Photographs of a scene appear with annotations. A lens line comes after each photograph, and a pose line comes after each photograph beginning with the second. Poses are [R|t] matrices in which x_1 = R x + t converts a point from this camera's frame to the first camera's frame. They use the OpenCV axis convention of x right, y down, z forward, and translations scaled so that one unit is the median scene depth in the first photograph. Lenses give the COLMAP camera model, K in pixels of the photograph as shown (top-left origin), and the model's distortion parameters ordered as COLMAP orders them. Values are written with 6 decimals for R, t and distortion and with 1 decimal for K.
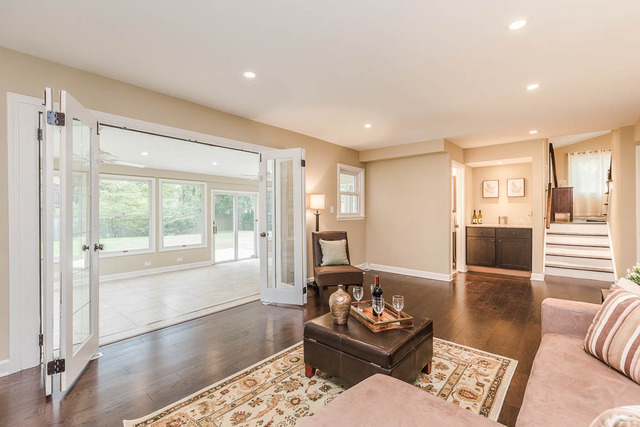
lens RADIAL K [[287.5, 0, 316.2], [0, 287.5, 214.1], [0, 0, 1]] dist [0.000646, 0.000045]
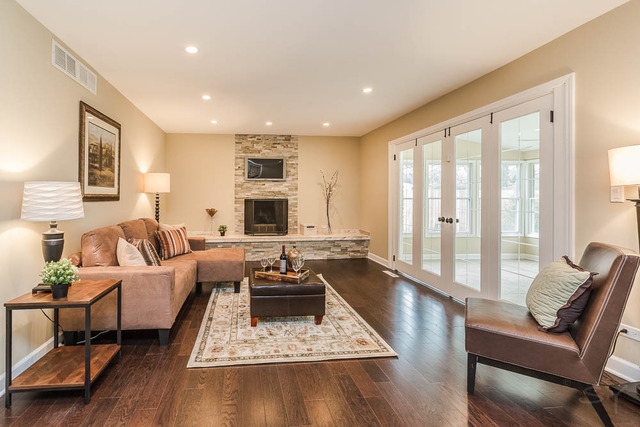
lens RADIAL K [[287.5, 0, 316.2], [0, 287.5, 214.1], [0, 0, 1]] dist [0.000646, 0.000045]
pose [[-0.558946, 0.033847, -0.828513, 0.566962], [0.006838, 0.999321, 0.036211, 0.009954], [0.829176, 0.014574, -0.558798, 0.863033]]
